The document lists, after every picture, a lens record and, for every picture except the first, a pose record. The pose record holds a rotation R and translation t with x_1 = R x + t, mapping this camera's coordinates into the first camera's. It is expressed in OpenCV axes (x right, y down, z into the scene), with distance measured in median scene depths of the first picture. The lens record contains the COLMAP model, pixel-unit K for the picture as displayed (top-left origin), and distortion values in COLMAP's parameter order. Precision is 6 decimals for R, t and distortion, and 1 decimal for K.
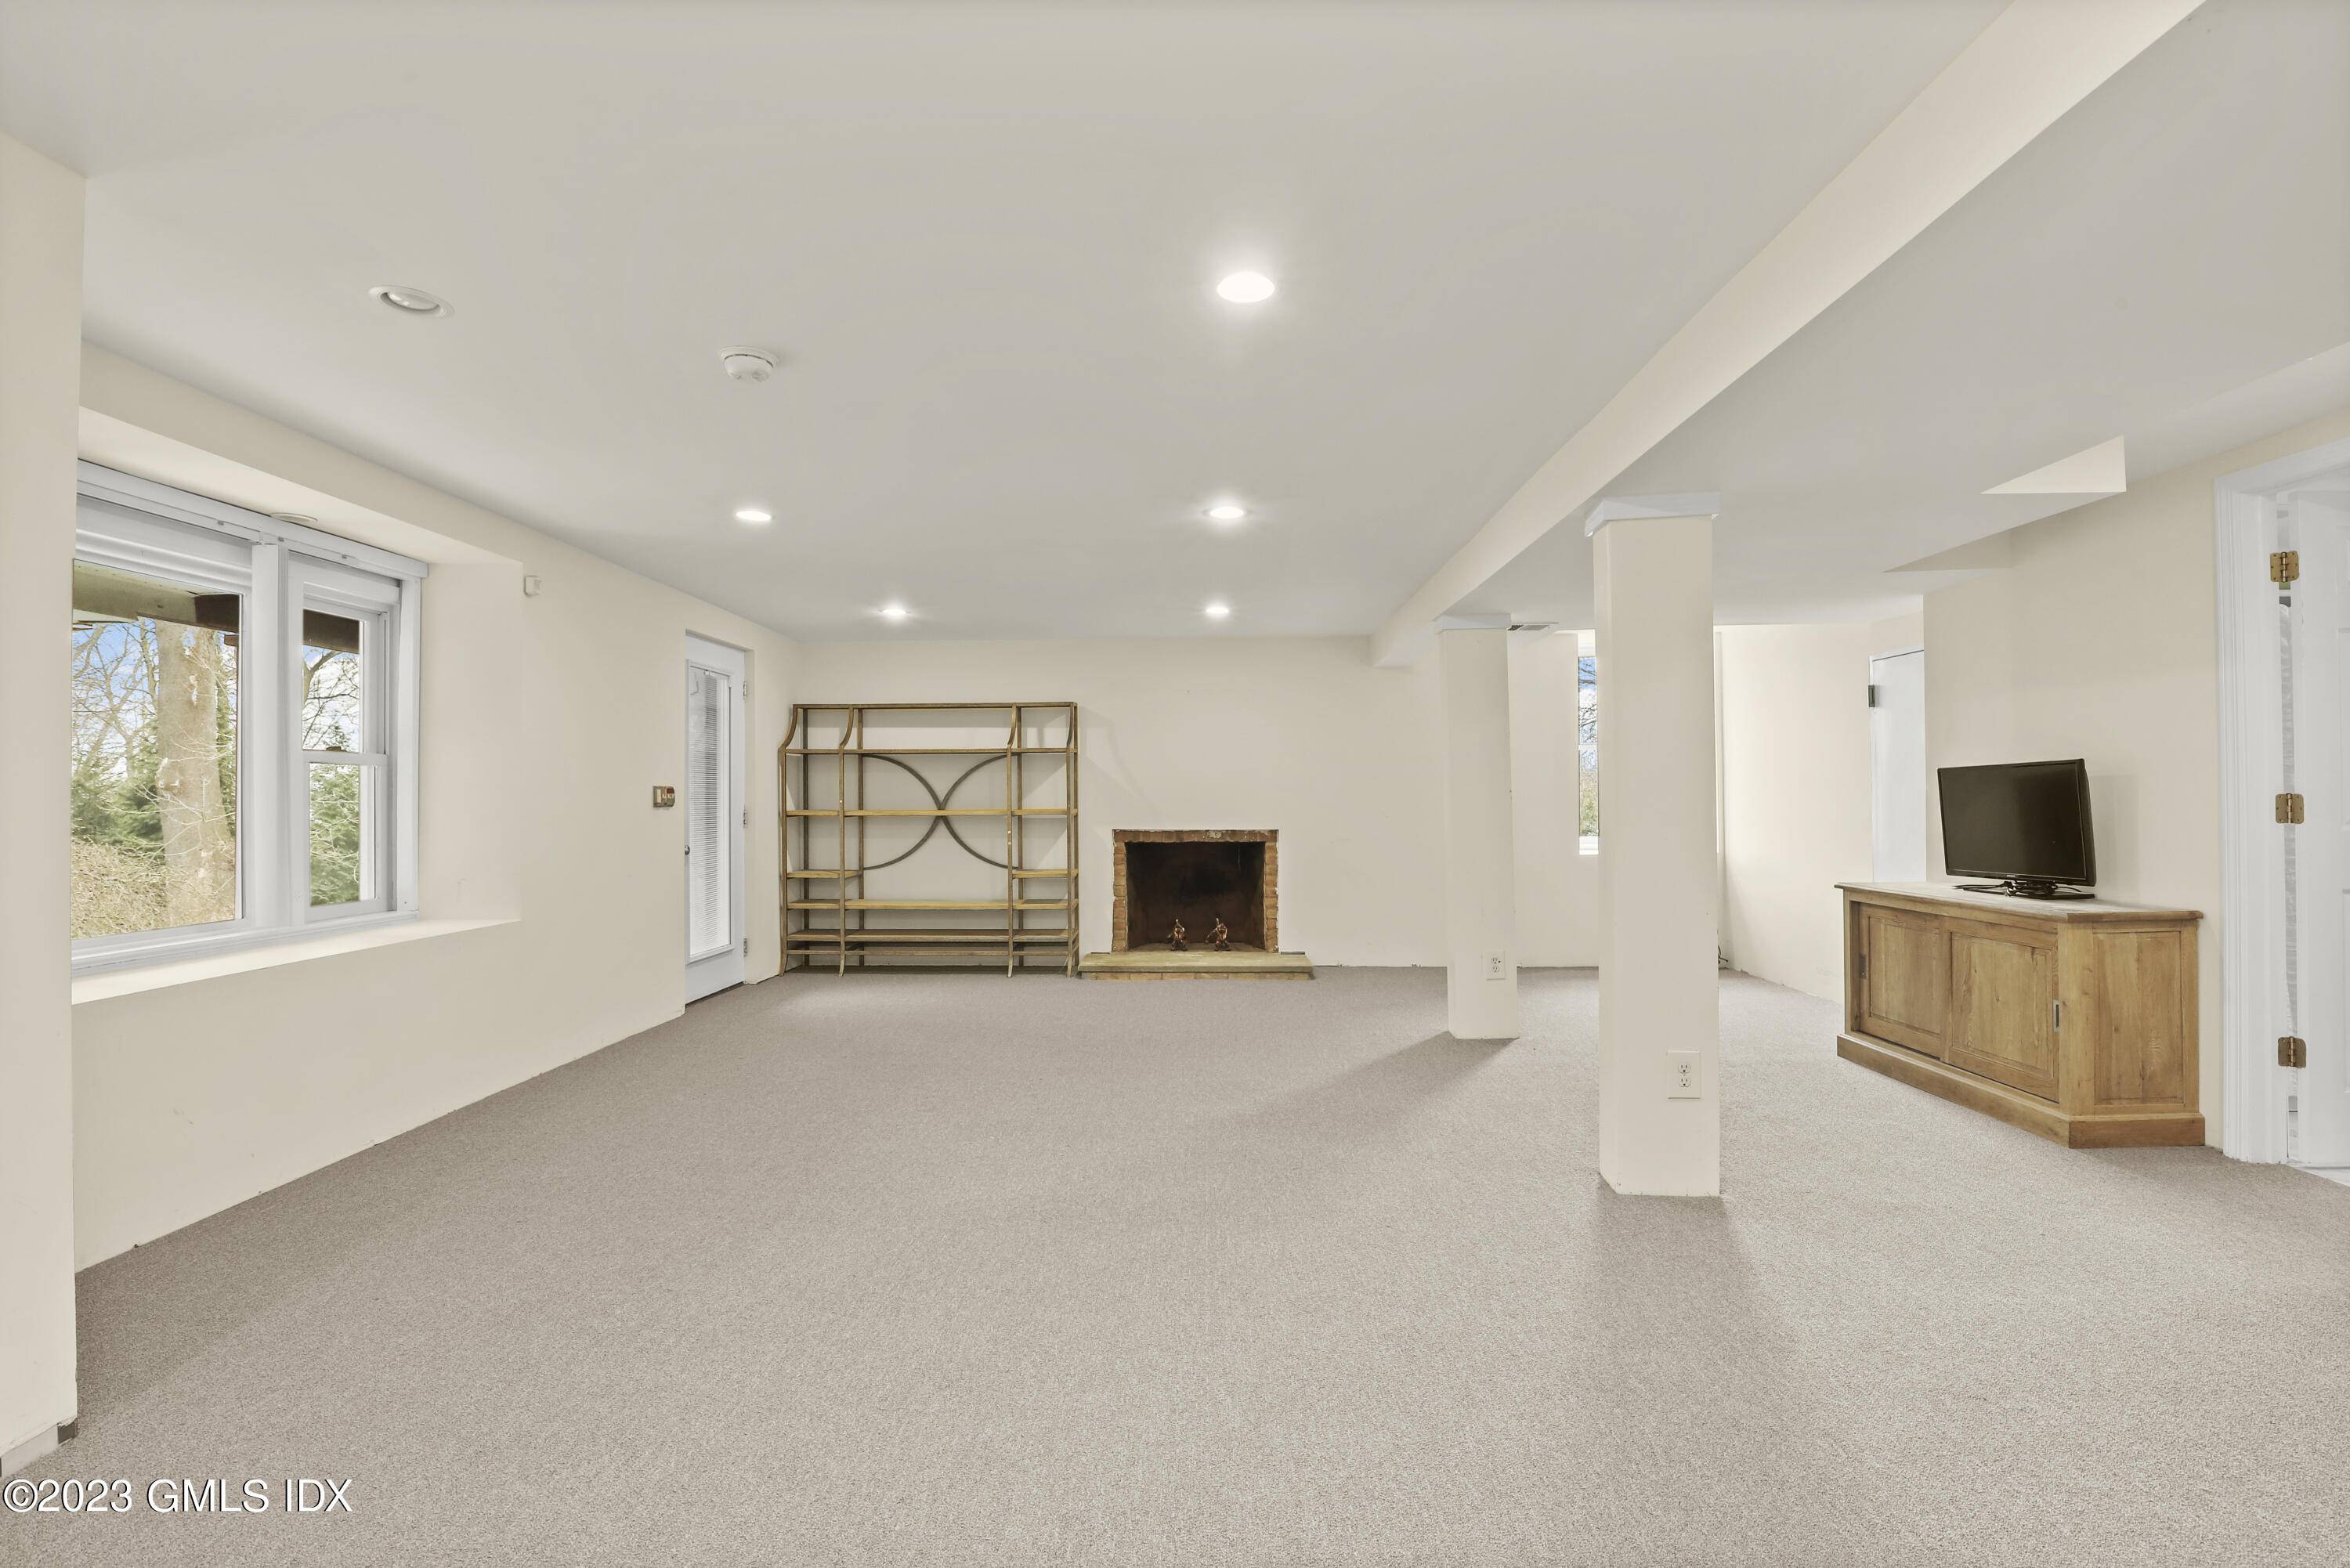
lens RADIAL K [[1125.9, 0, 1175.0], [0, 1125.9, 784.0], [0, 0, 1]] dist [0.000004, 0.000122]
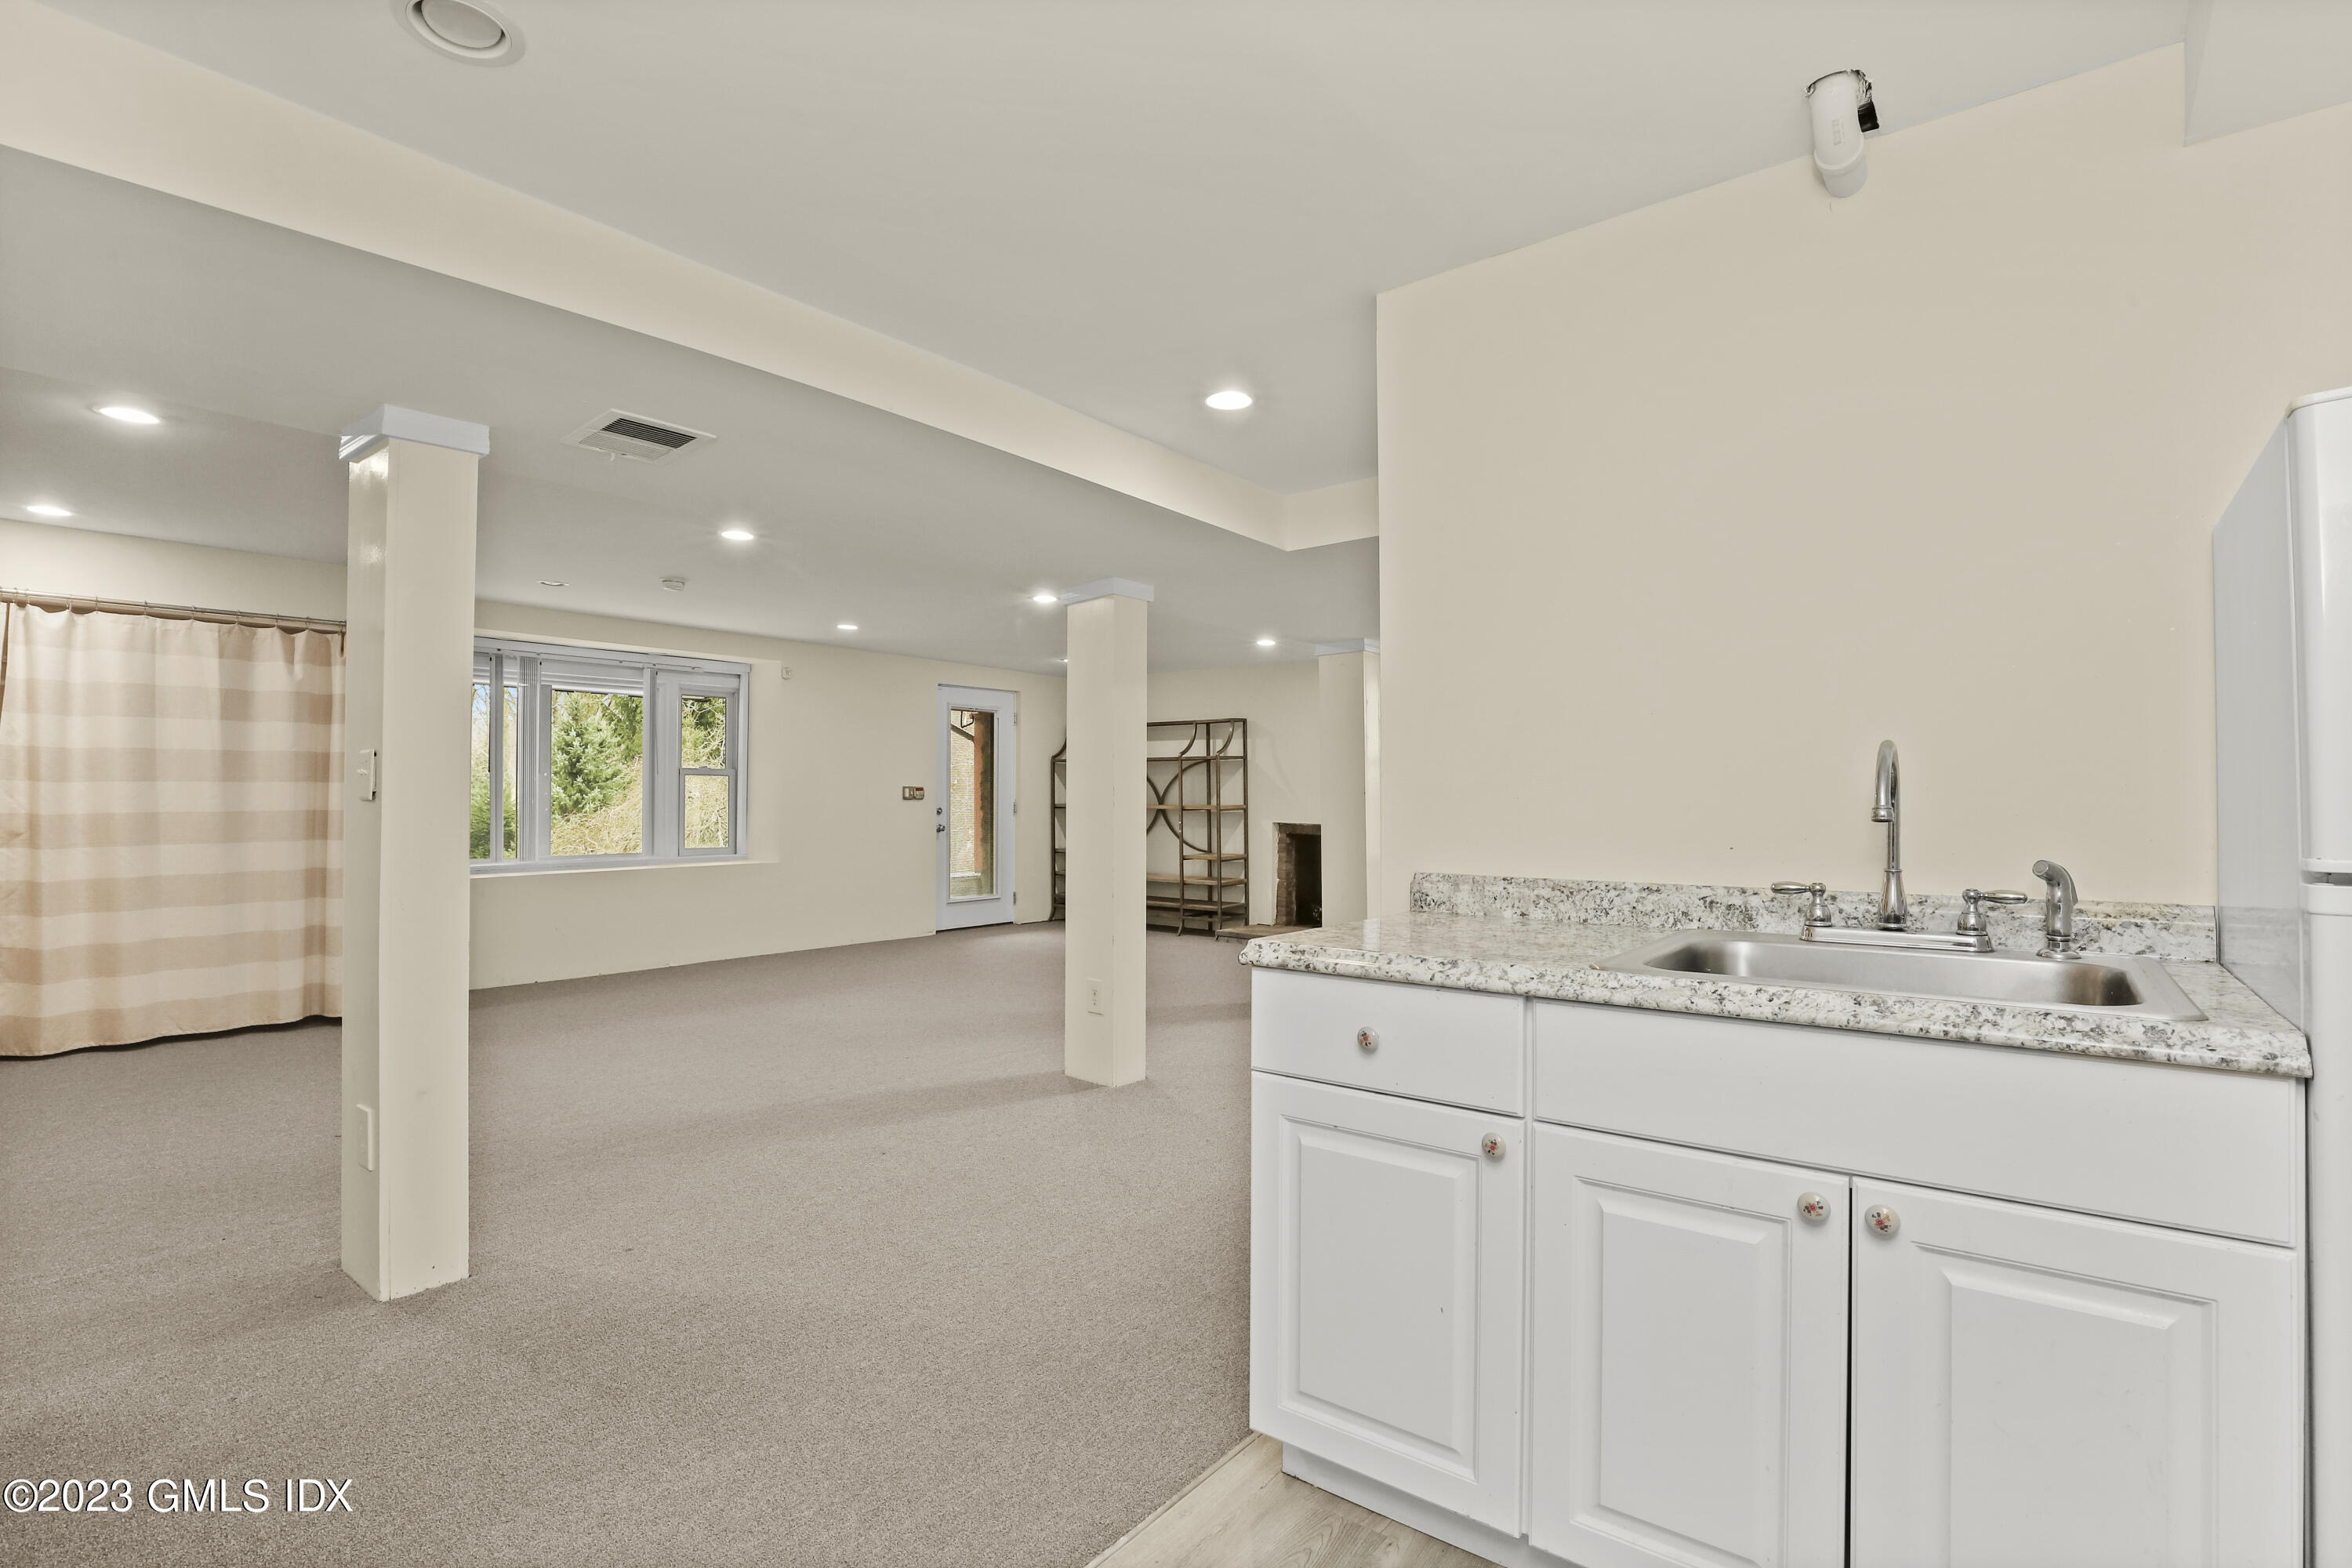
lens RADIAL K [[1126.9, 0, 1176.0], [0, 1126.9, 784.0], [0, 0, 1]] dist [0.000004, 0.000122]
pose [[0.791751, 0.000029, -0.610844, 0.596658], [0.000500, 1.000000, 0.000695, -0.001860], [0.610844, -0.000855, 0.791751, -0.014435]]
